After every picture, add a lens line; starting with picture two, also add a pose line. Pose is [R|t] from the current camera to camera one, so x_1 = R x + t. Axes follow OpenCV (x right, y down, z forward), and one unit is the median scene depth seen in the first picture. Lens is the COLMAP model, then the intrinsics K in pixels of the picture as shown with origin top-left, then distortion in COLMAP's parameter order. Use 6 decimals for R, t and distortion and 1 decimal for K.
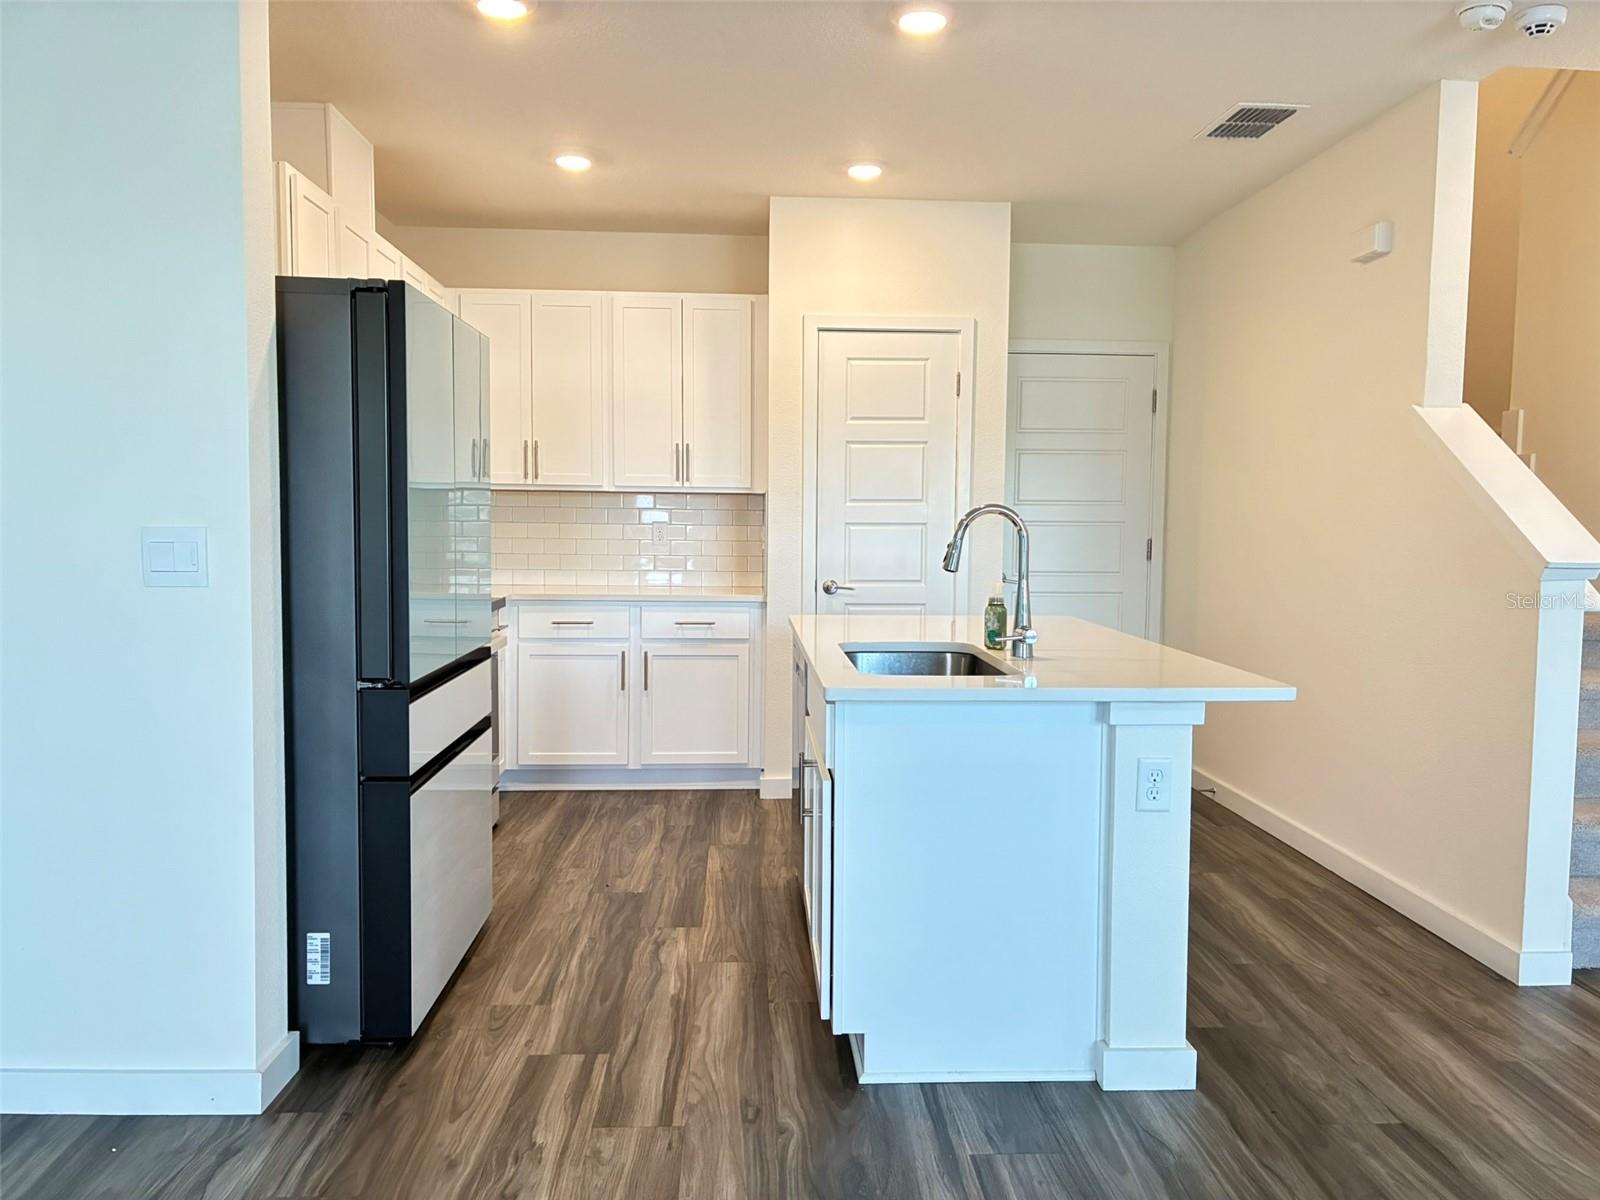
lens RADIAL K [[1219.3, 0, 808.8], [0, 1219.3, 602.4], [0, 0, 1]] dist [0.053687, -0.059924]
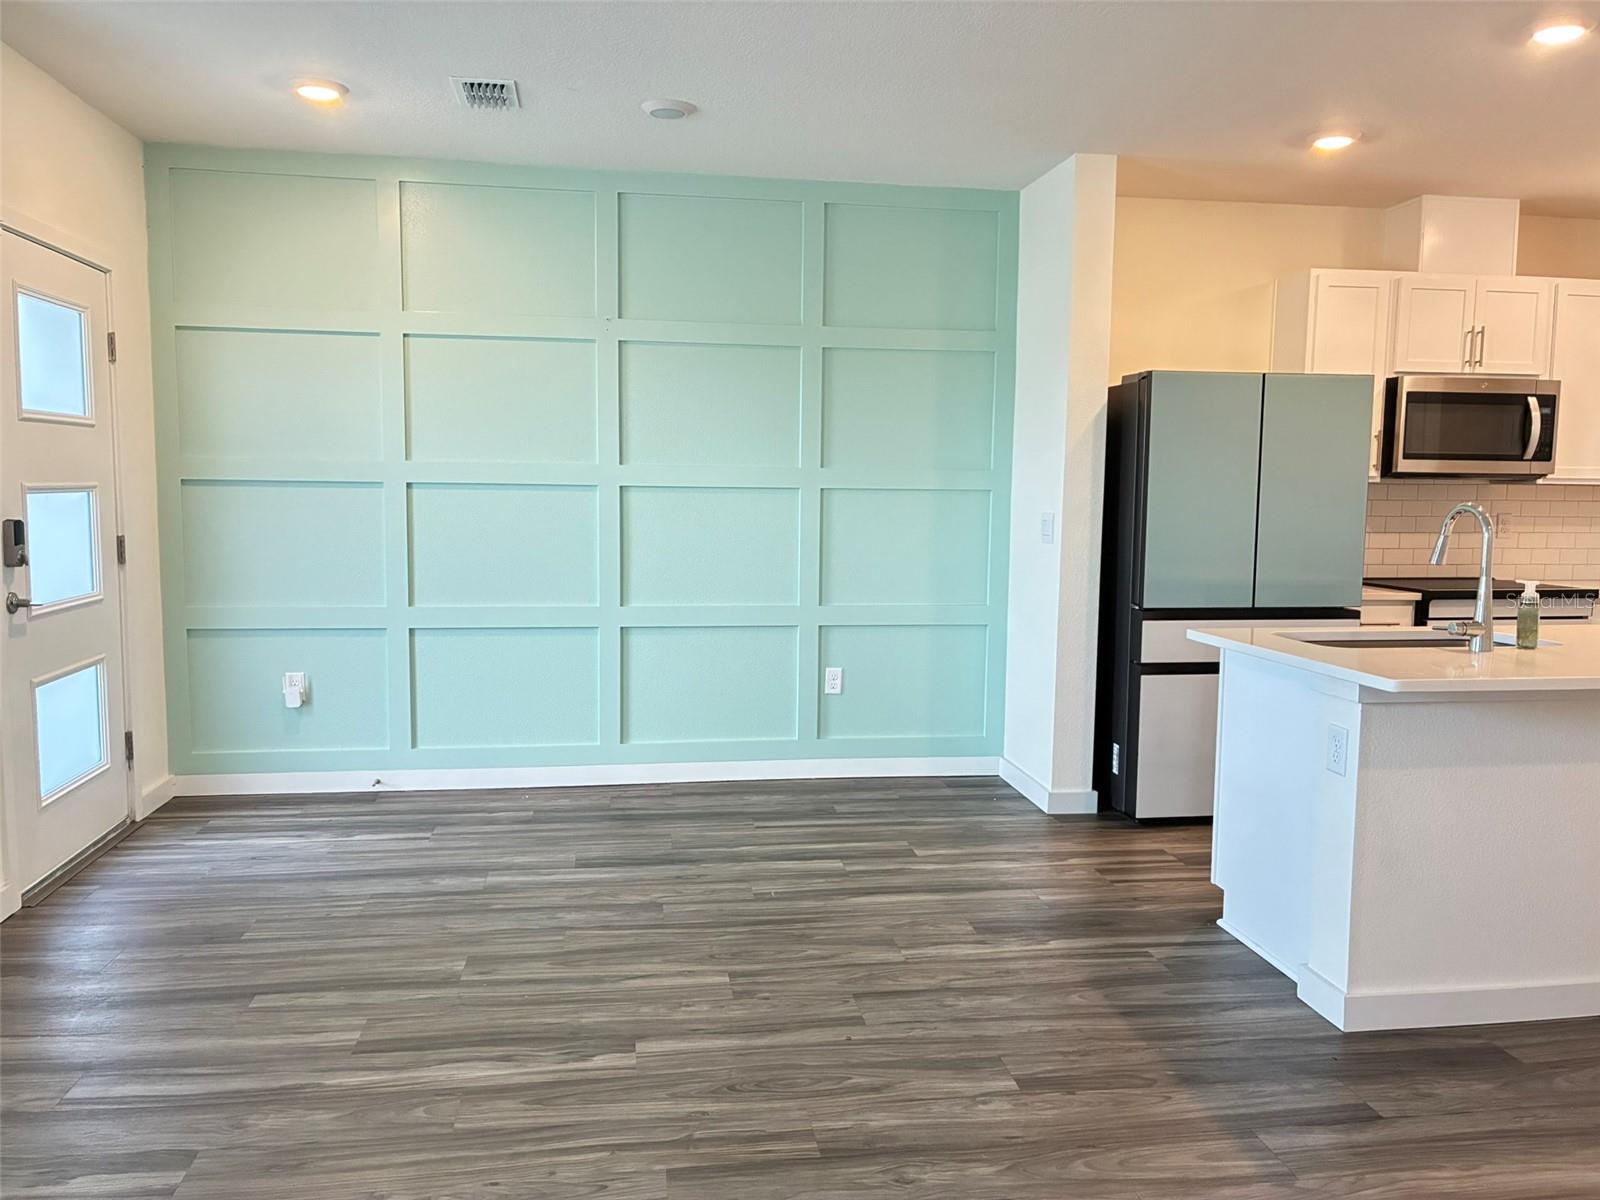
lens RADIAL K [[1219.3, 0, 809.6], [0, 1219.3, 605.8], [0, 0, 1]] dist [0.053687, -0.059924]
pose [[0.096310, 0.087957, -0.991457, 1.115120], [-0.081597, 0.993433, 0.080206, -0.030063], [0.992001, 0.073176, 0.102855, 0.316243]]
